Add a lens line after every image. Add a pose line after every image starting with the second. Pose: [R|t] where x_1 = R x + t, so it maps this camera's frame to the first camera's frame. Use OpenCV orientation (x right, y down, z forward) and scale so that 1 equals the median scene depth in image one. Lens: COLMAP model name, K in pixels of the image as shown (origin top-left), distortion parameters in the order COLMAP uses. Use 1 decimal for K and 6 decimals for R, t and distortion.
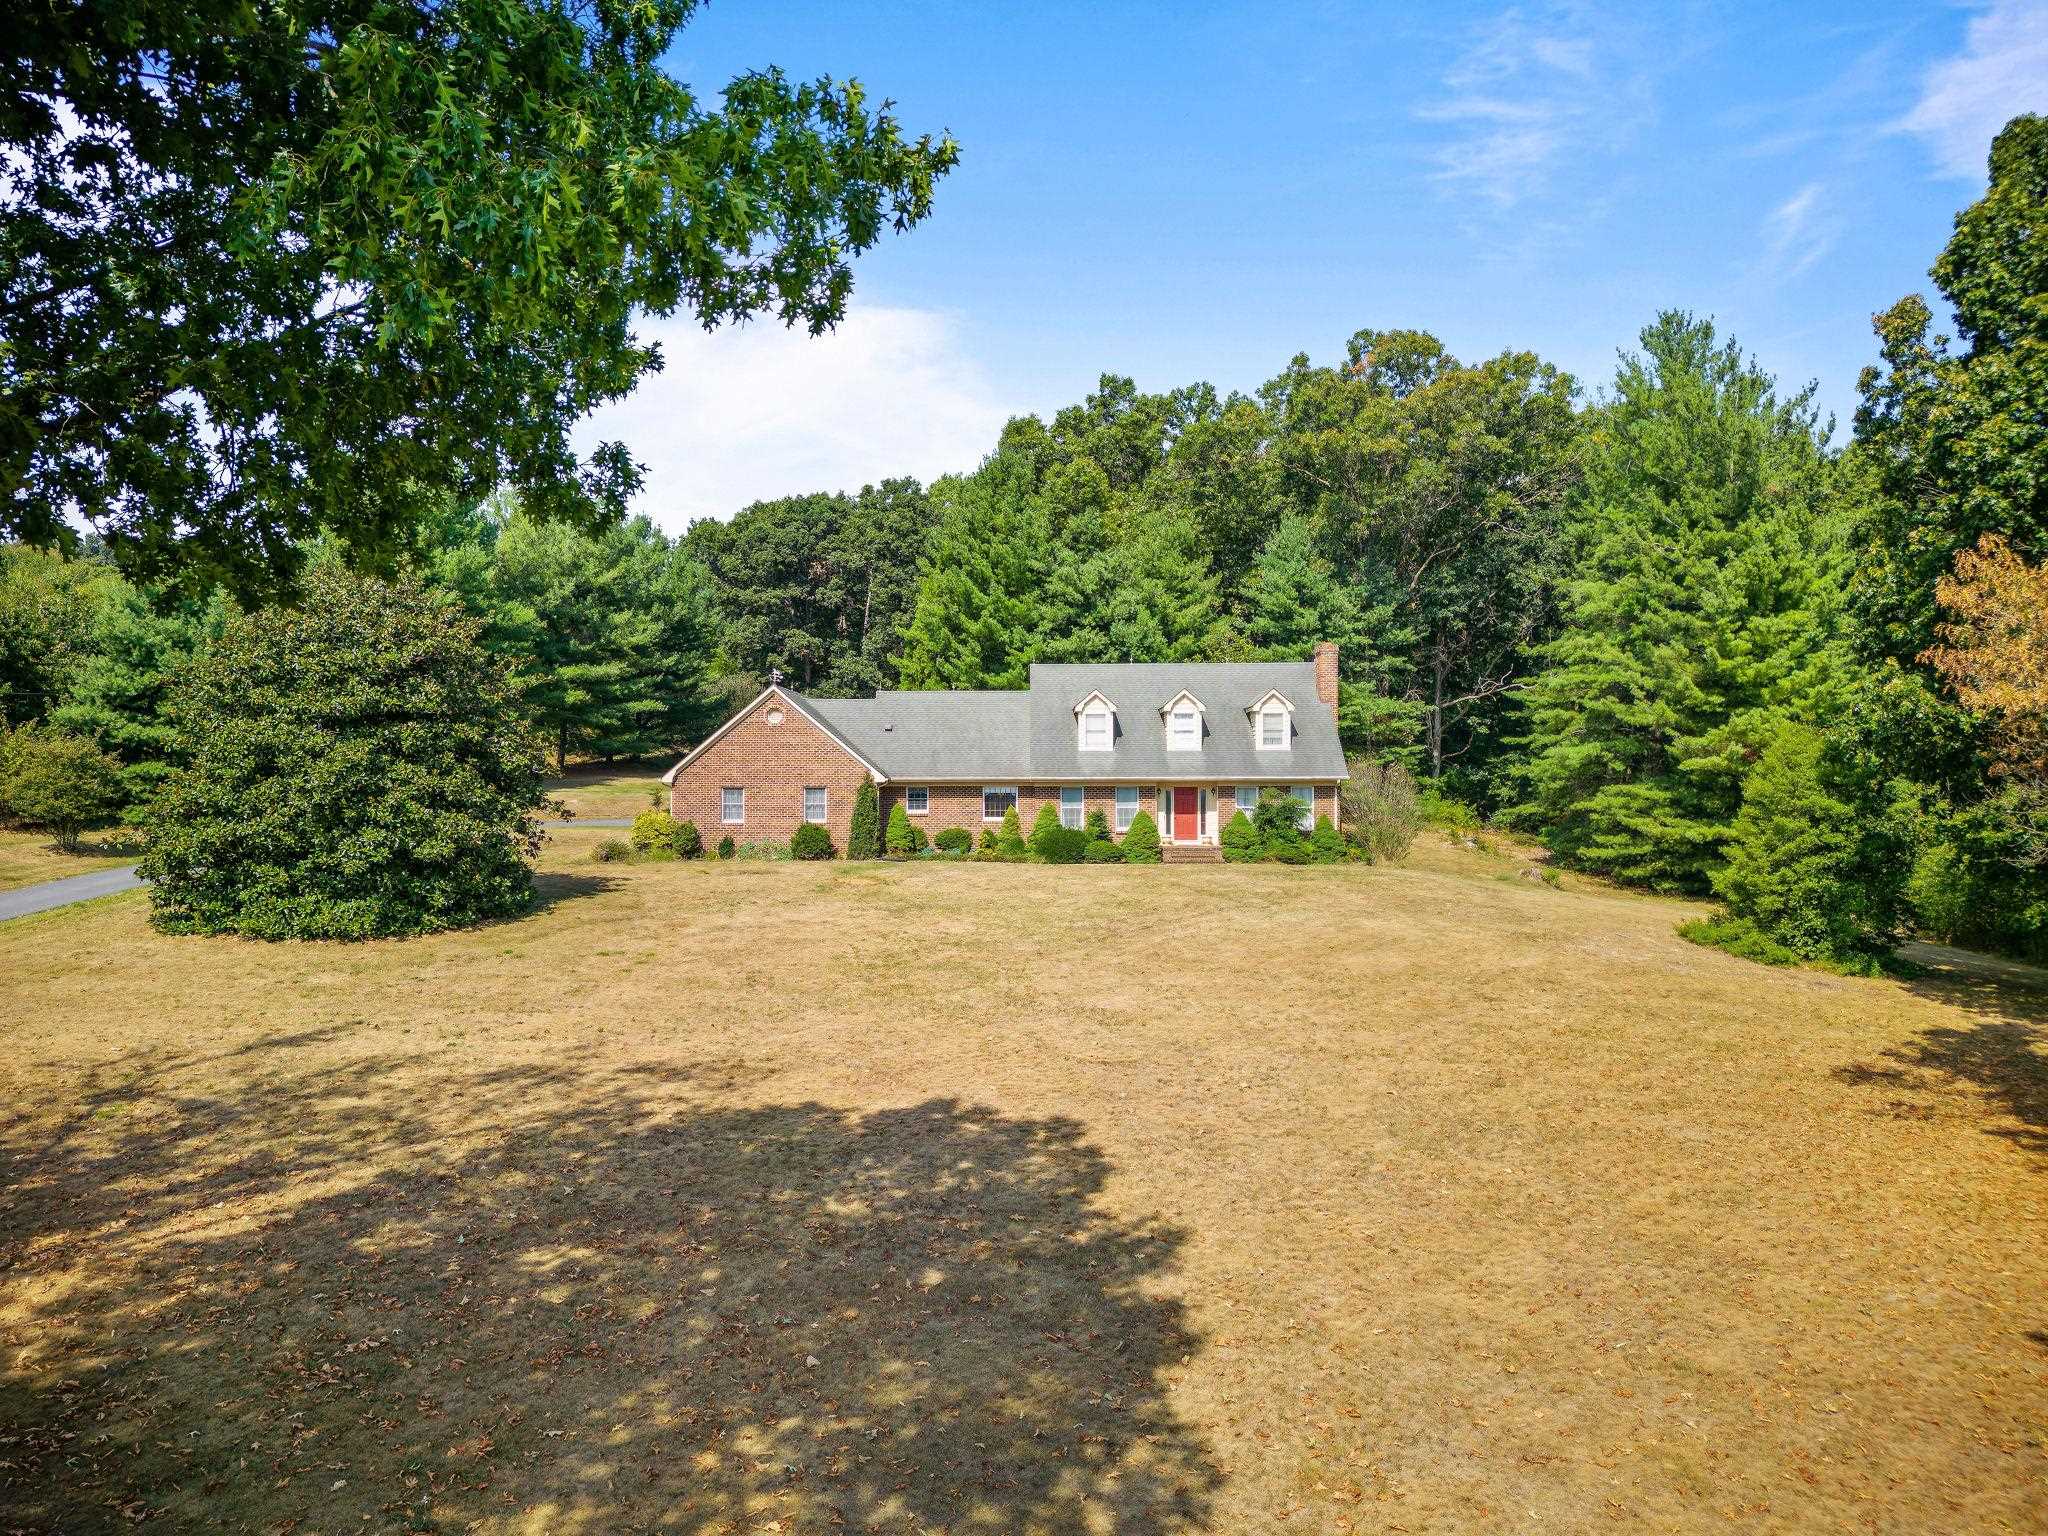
lens RADIAL K [[1490.7, 0, 1031.9], [0, 1490.7, 751.7], [0, 0, 1]] dist [0.000421, -0.010859]
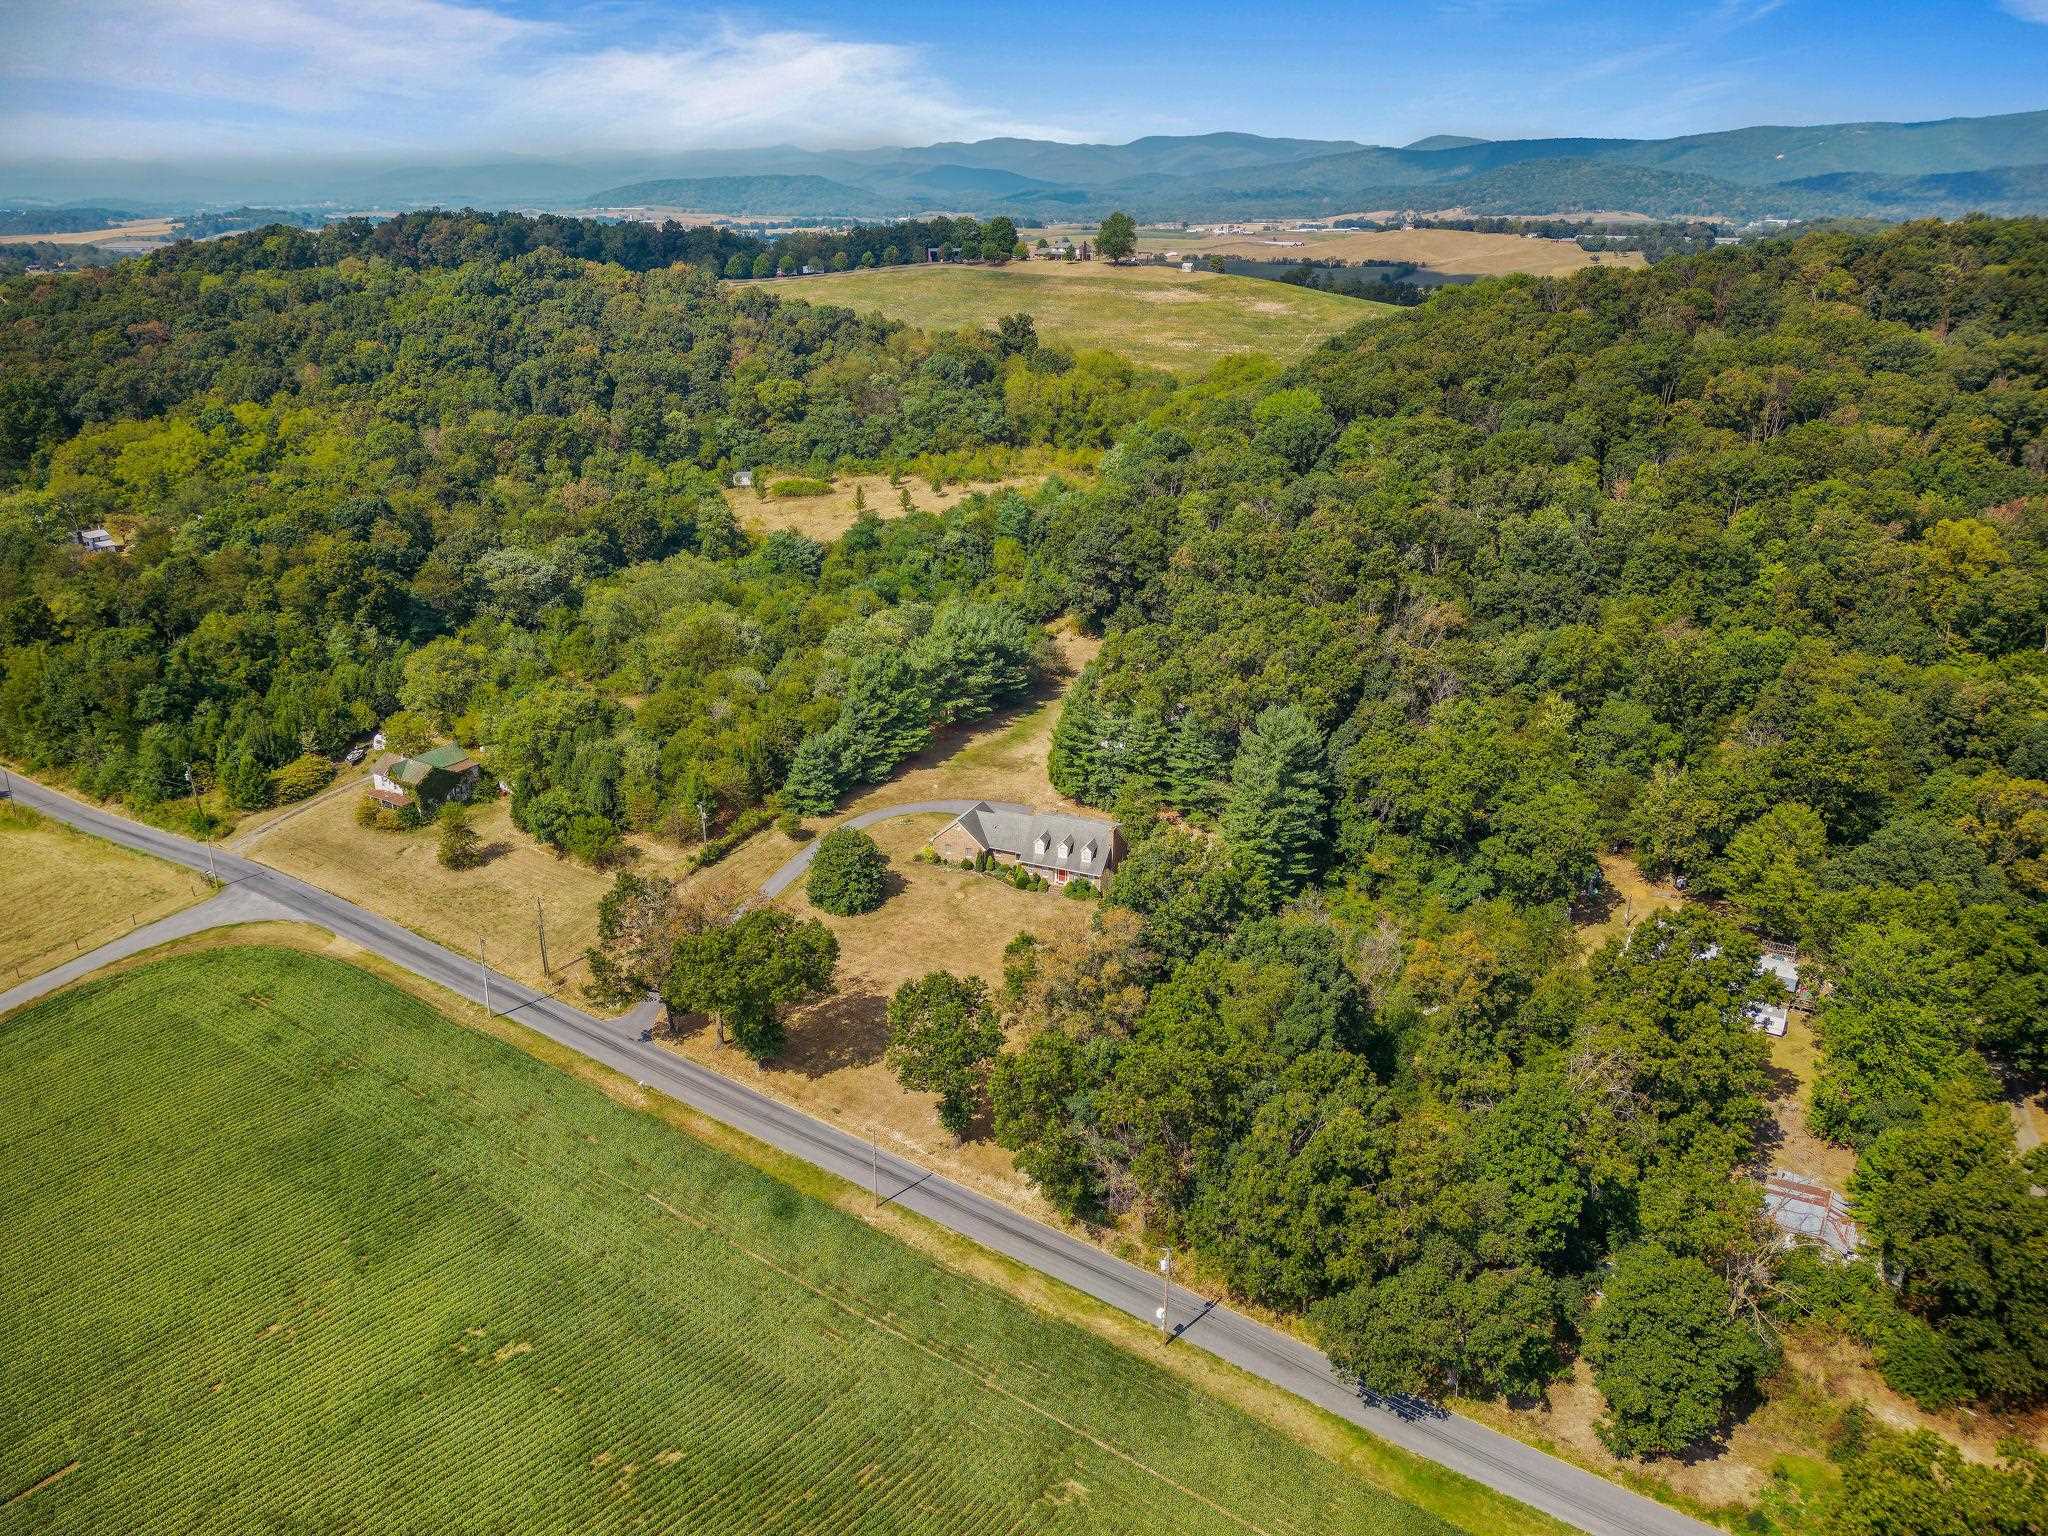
lens RADIAL K [[1490.7, 0, 1034.3], [0, 1490.7, 766.0], [0, 0, 1]] dist [0.000421, -0.010859]
pose [[0.918204, 0.147614, -0.367575, 0.908965], [0.001429, 0.926727, 0.375732, -1.064252], [0.396105, -0.345524, 0.850714, -1.356434]]
